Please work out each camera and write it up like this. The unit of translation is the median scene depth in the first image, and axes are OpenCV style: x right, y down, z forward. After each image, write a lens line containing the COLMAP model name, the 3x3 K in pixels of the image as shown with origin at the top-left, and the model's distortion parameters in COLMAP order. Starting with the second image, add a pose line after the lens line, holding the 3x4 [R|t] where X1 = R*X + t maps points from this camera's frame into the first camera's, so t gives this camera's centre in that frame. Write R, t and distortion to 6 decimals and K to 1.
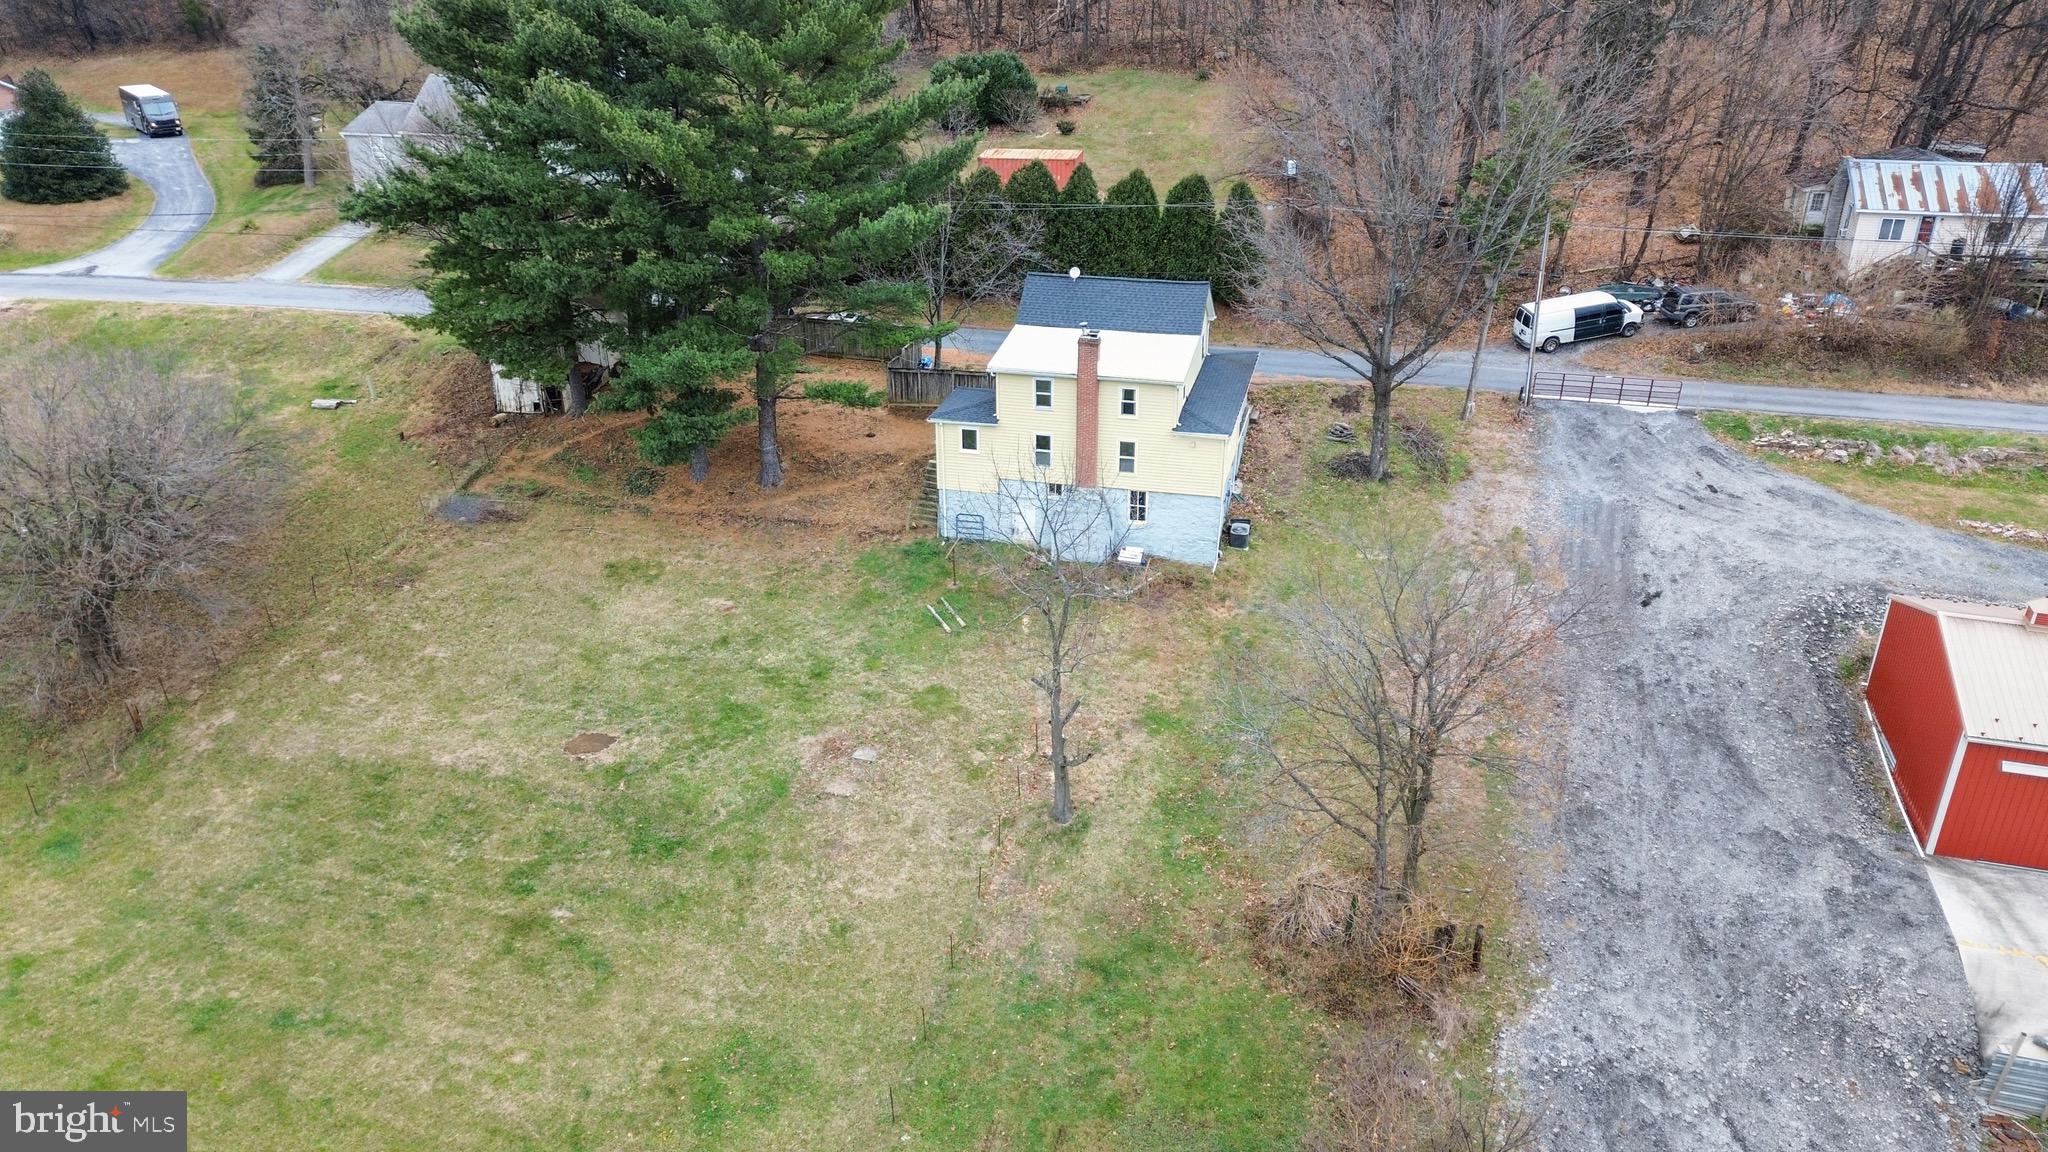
lens RADIAL K [[1441.7, 0, 1027.1], [0, 1441.7, 570.3], [0, 0, 1]] dist [0.082236, -0.085593]
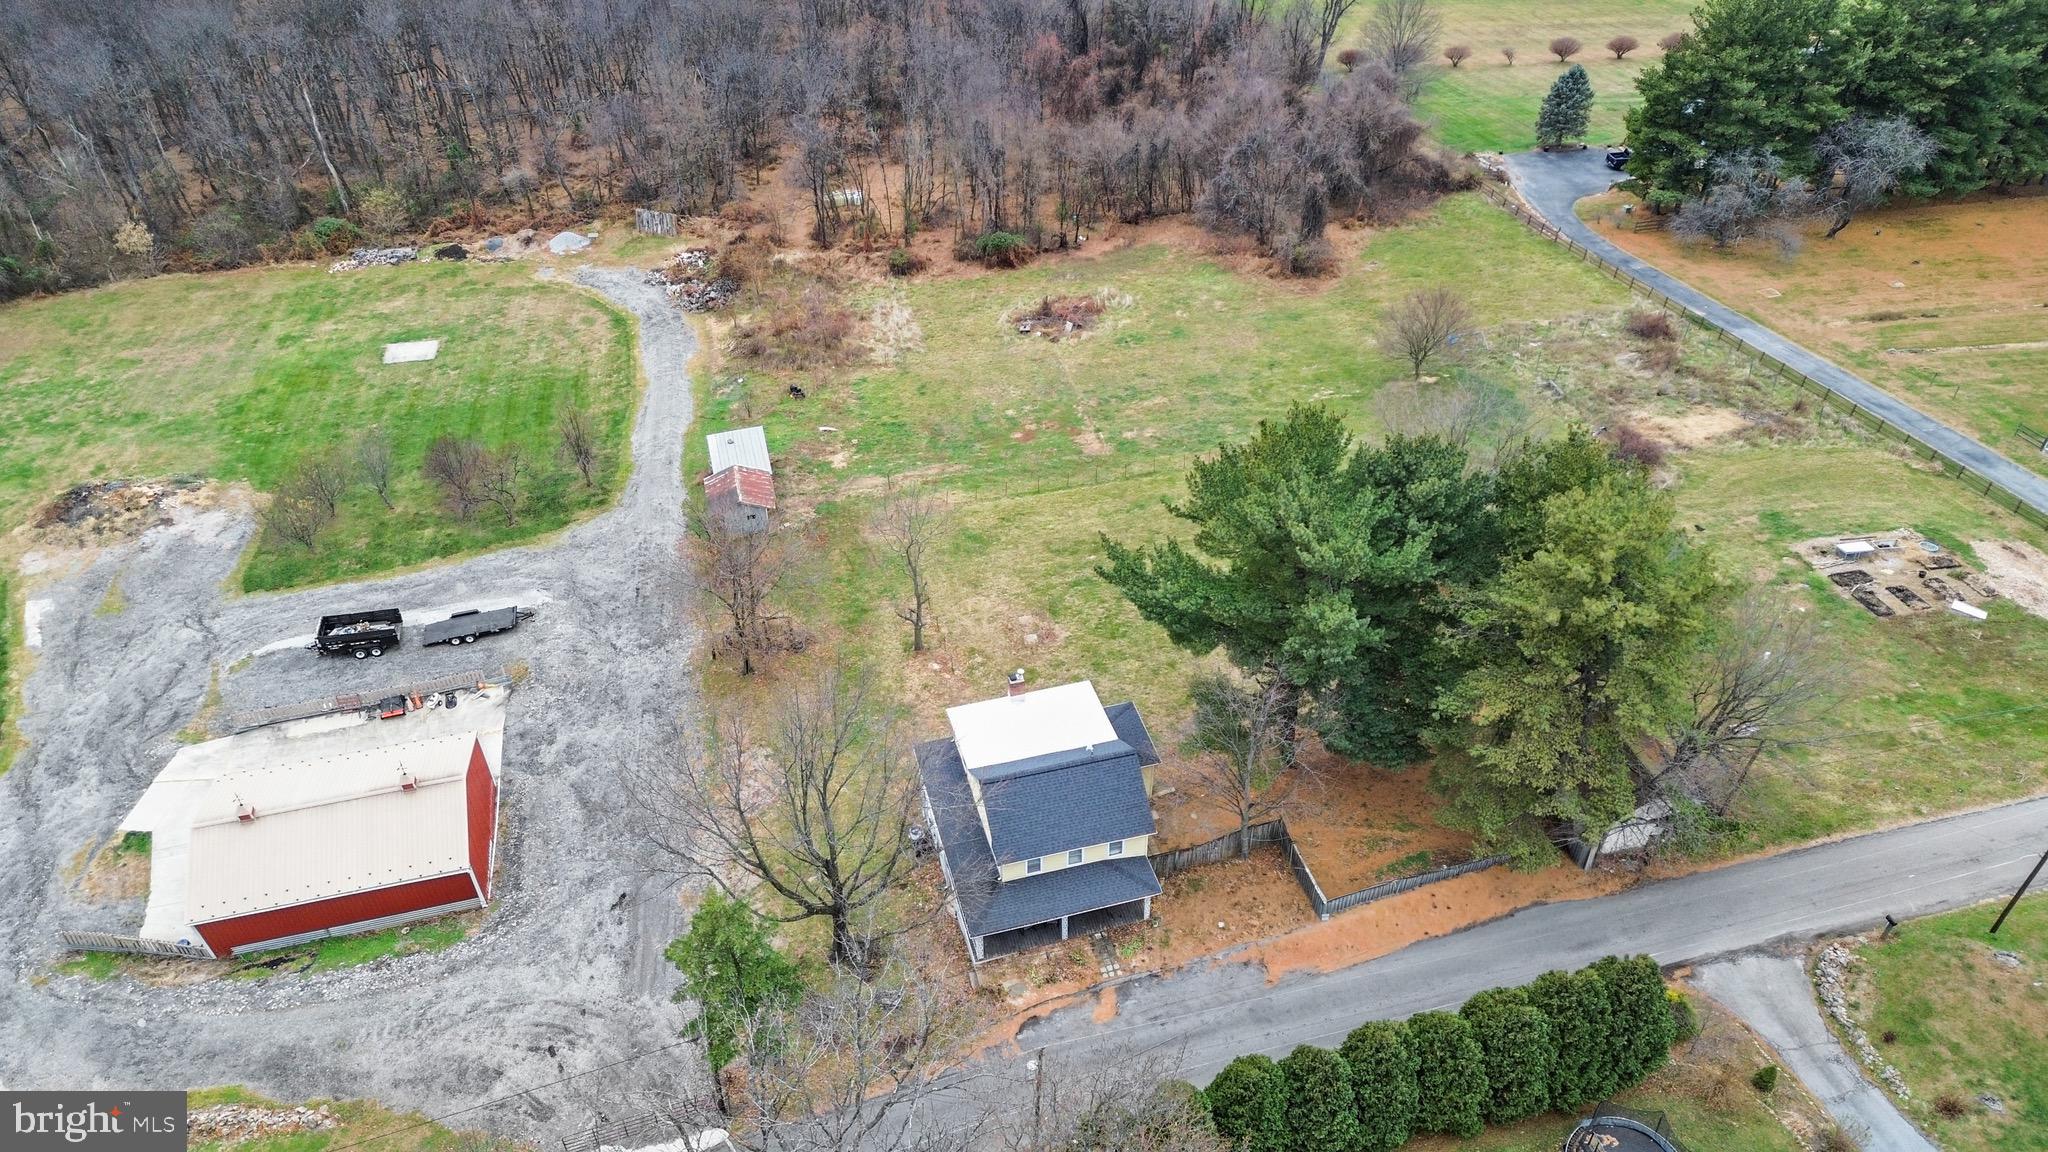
lens RADIAL K [[1431.3, 0, 1026.4], [0, 1431.3, 577.4], [0, 0, 1]] dist [0.075127, -0.070859]
pose [[-0.868690, 0.329847, -0.369565, 0.471059], [-0.206153, 0.437650, 0.875193, -1.302335], [0.450420, 0.836459, -0.312183, 1.273193]]
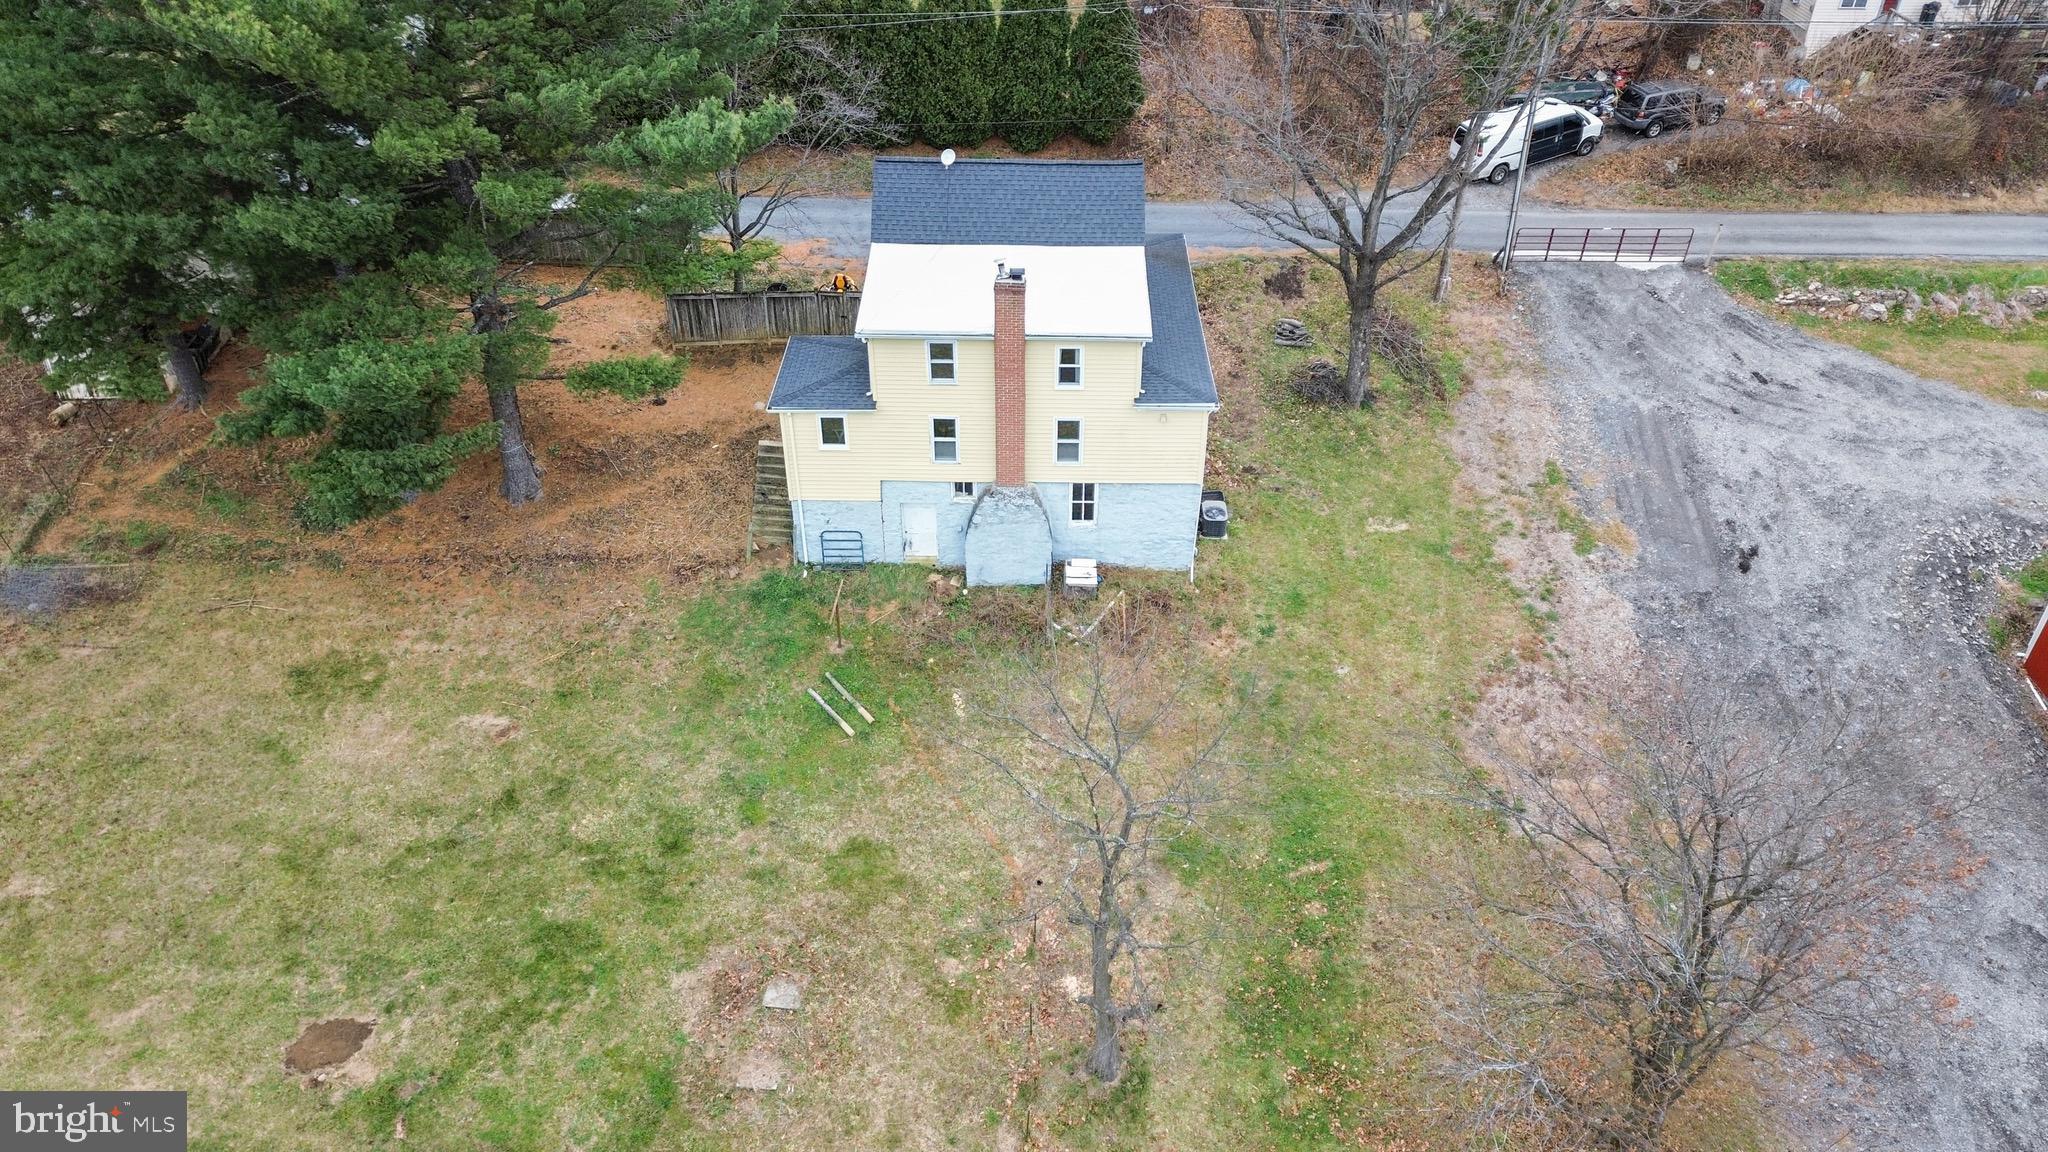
lens RADIAL K [[1431.3, 0, 1026.4], [0, 1431.3, 577.4], [0, 0, 1]] dist [0.075127, -0.070859]
pose [[0.974664, -0.125648, 0.185047, -0.085077], [0.088783, 0.976670, 0.195535, -0.148003], [-0.205299, -0.174152, 0.963080, 0.319175]]
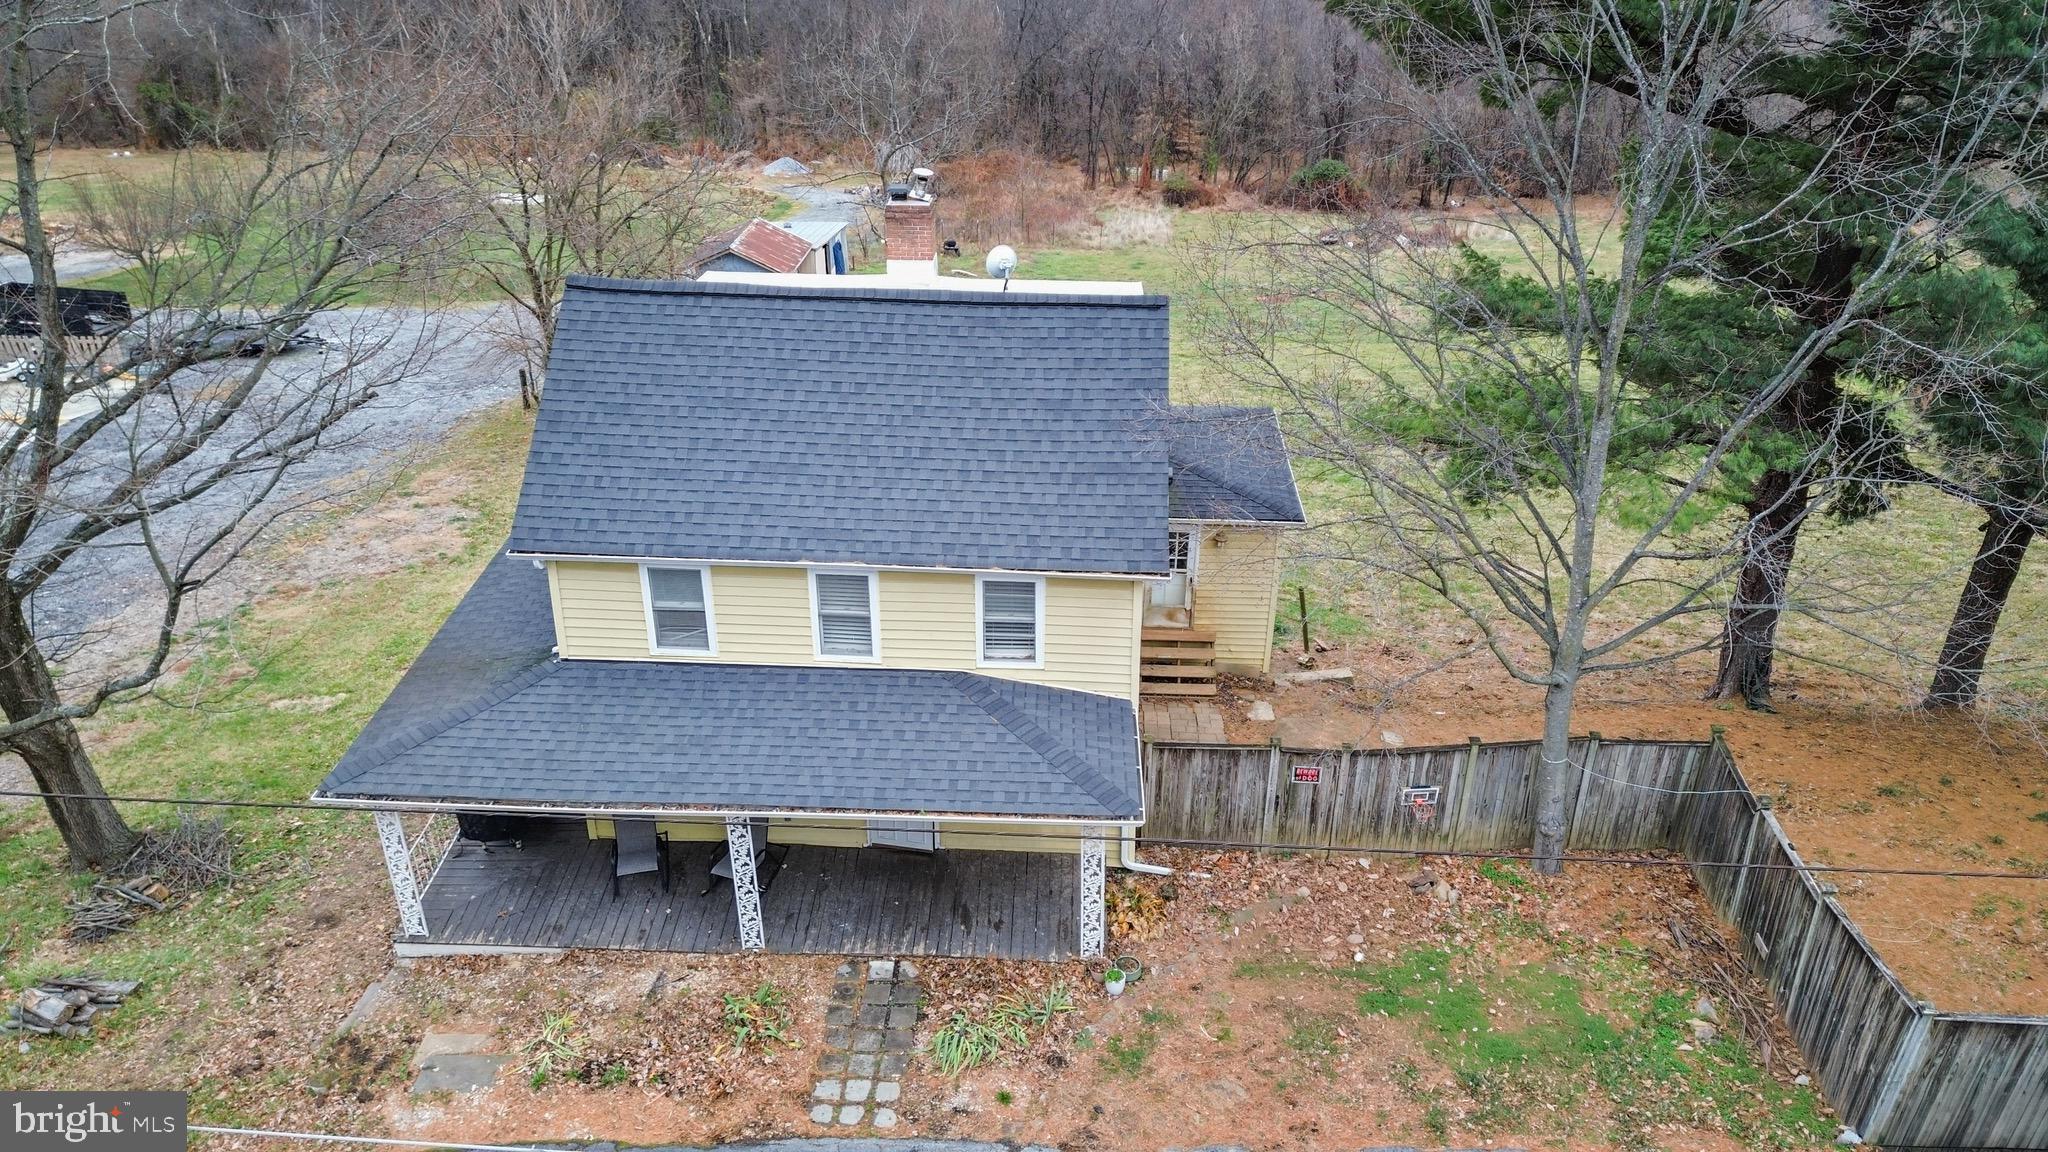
lens RADIAL K [[1443.6, 0, 1026.8], [0, 1443.6, 576.3], [0, 0, 1]] dist [0.065260, -0.050413]
pose [[-0.980006, 0.094333, -0.175185, 0.092336], [-0.087238, 0.587605, 0.804431, -0.435983], [0.178824, 0.803630, -0.567627, 1.288127]]
